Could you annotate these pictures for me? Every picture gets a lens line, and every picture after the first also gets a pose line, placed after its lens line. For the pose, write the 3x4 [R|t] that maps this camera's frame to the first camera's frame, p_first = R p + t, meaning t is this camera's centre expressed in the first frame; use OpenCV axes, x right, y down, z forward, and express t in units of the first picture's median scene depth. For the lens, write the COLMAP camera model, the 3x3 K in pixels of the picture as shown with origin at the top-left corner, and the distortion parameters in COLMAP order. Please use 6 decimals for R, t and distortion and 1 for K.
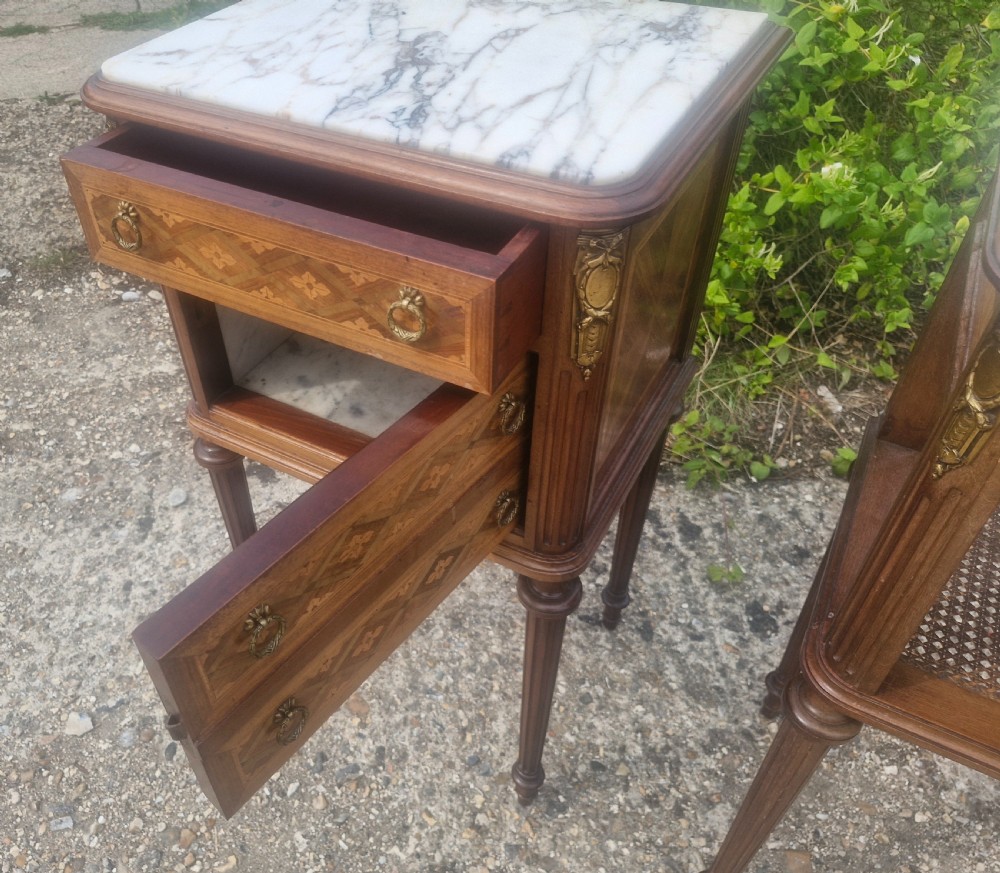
lens RADIAL K [[835.4, 0, 404.9], [0, 835.4, 434.6], [0, 0, 1]] dist [0.076659, -0.099213]
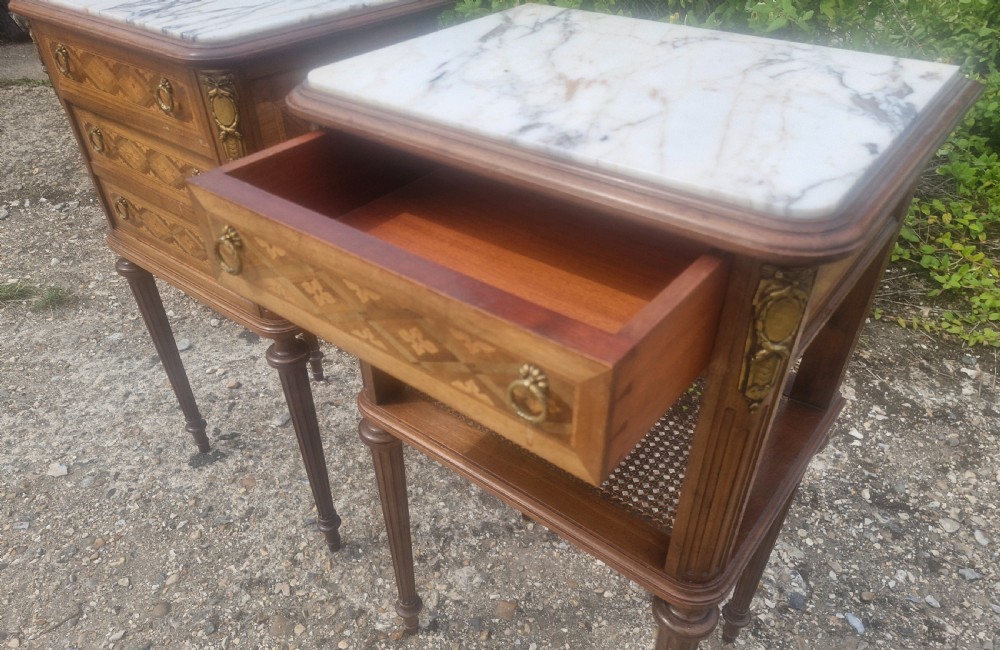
lens RADIAL K [[696.6, 0, 498.2], [0, 696.6, 367.4], [0, 0, 1]] dist [0.062714, -0.071325]
pose [[0.990755, 0.107883, -0.082257, 0.437275], [-0.113623, 0.991152, -0.068616, 0.169053], [0.074127, 0.077328, 0.994246, -0.147647]]
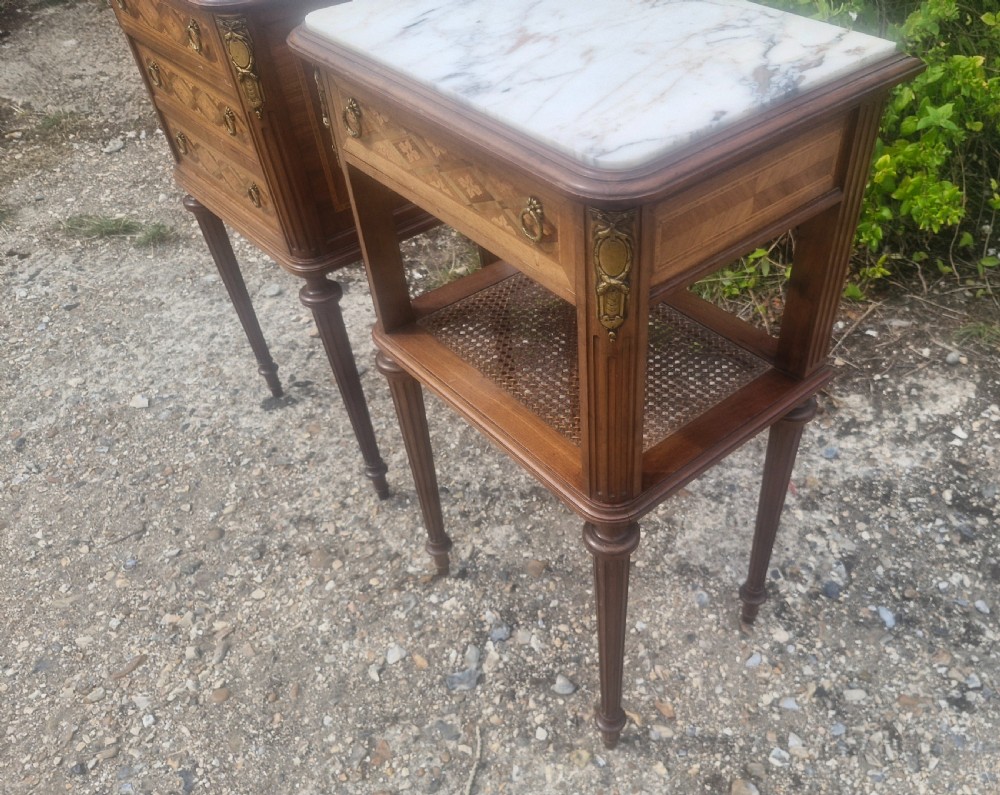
lens RADIAL K [[830.7, 0, 598.3], [0, 830.7, 430.0], [0, 0, 1]] dist [0.105754, -0.154979]
pose [[0.961393, 0.195194, -0.193965, 0.683591], [-0.191752, 0.980762, 0.036553, 0.185447], [0.197368, 0.002051, 0.980327, -0.286728]]
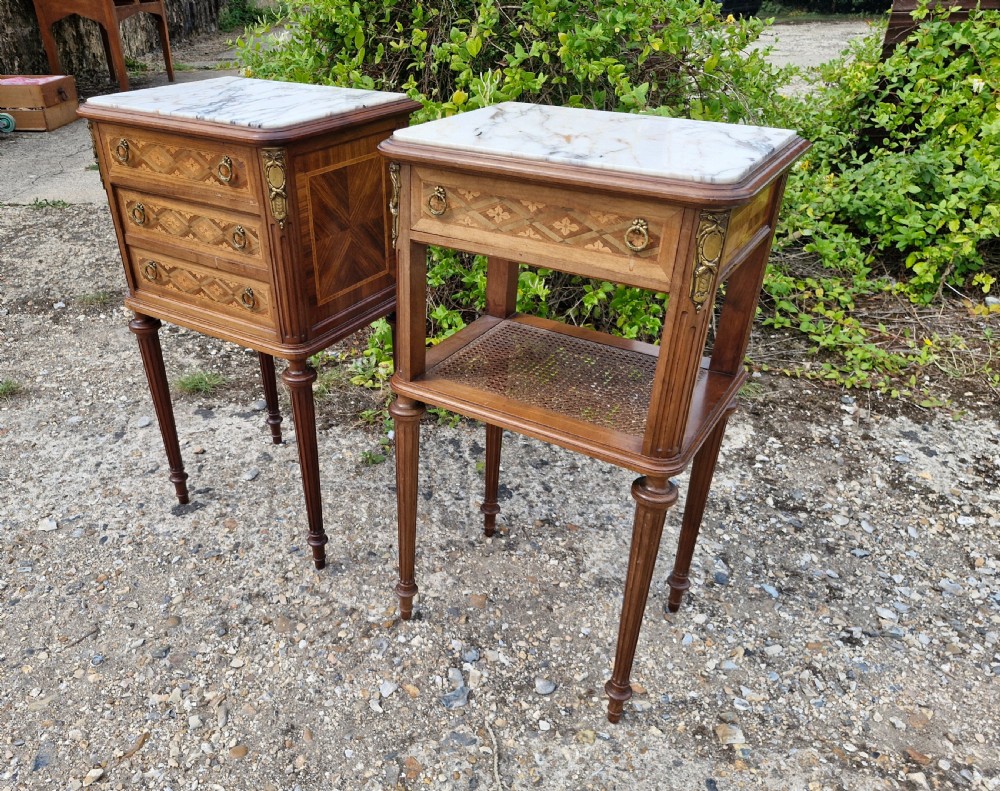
lens RADIAL K [[772.2, 0, 438.2], [0, 772.2, 413.3], [0, 0, 1]] dist [0.101018, -0.145667]
pose [[0.998634, 0.049188, -0.017636, 0.345591], [-0.051782, 0.976788, -0.207853, 0.407389], [0.007003, 0.208483, 0.978001, -0.444556]]
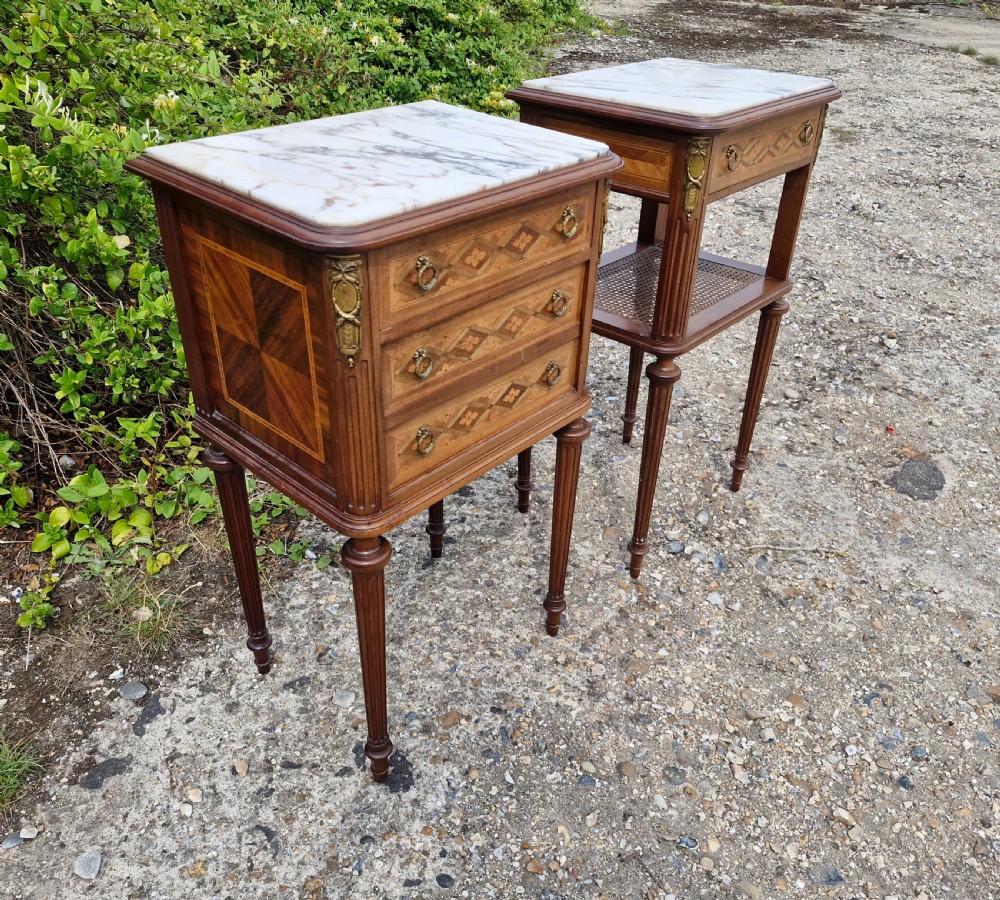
lens RADIAL K [[836.4, 0, 511.3], [0, 836.4, 442.8], [0, 0, 1]] dist [0.125952, -0.200266]
pose [[0.184560, -0.495508, 0.848769, -0.837782], [0.628606, 0.723378, 0.285619, -0.225088], [-0.755508, 0.480828, 0.444986, 0.251358]]
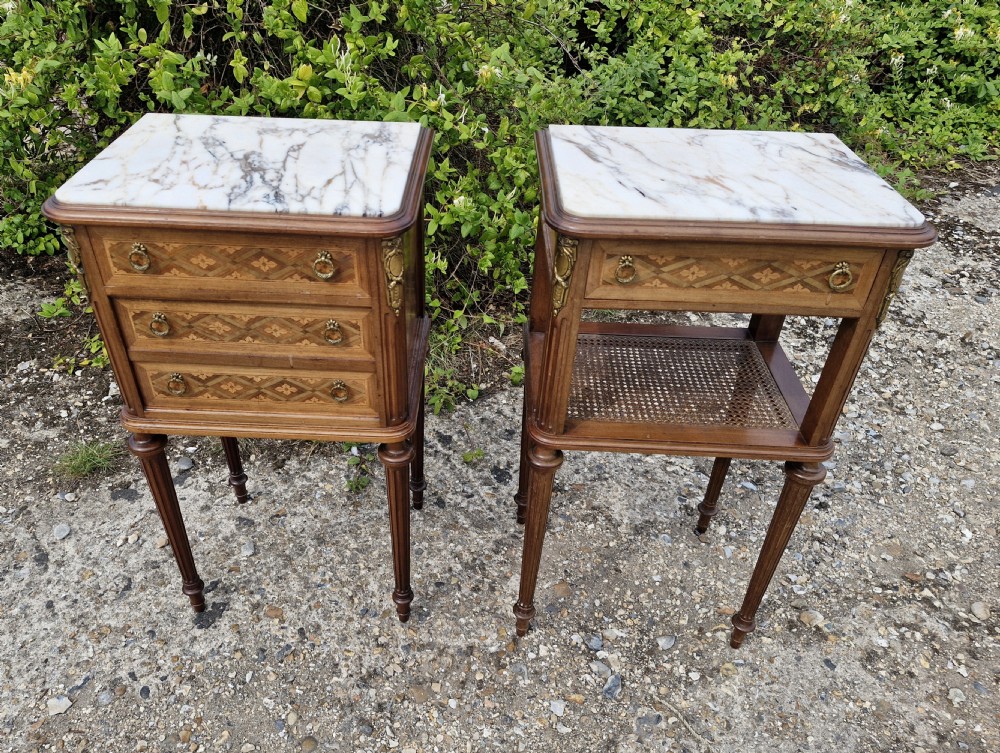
lens RADIAL K [[755.7, 0, 454.1], [0, 755.7, 409.9], [0, 0, 1]] dist [0.105802, -0.153666]
pose [[0.881930, -0.251389, 0.398752, -0.216042], [0.281390, 0.959434, -0.017492, 0.108390], [-0.378179, 0.127632, 0.916892, -0.324269]]
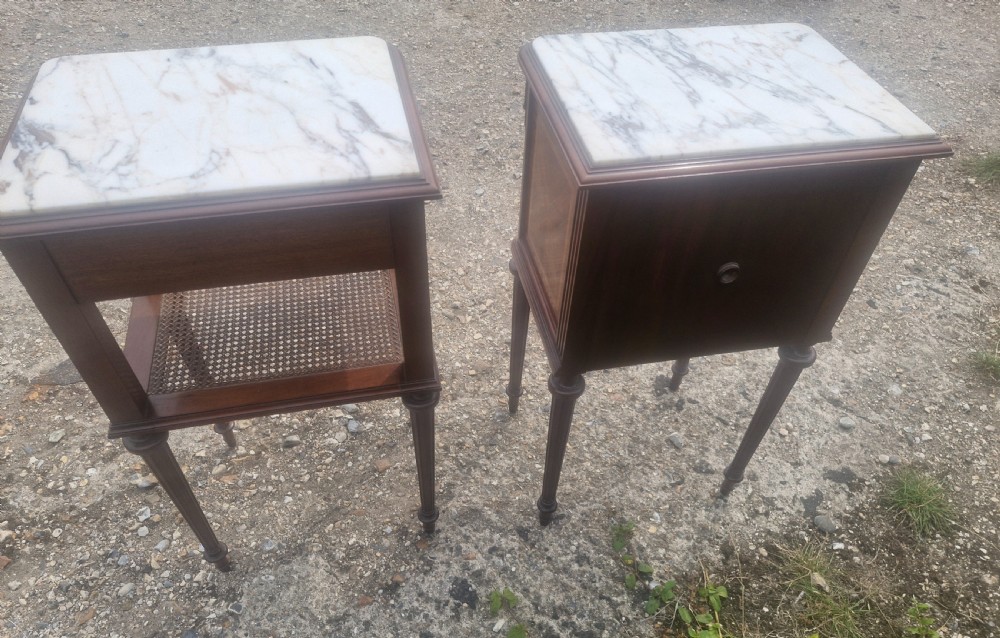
lens RADIAL K [[690.9, 0, 496.1], [0, 690.9, 358.8], [0, 0, 1]] dist [0.112402, -0.169670]
pose [[-0.737431, 0.505596, -0.447849, 0.731124], [-0.458024, 0.112977, 0.881731, -0.832005], [0.496397, 0.855341, 0.148263, 0.610248]]
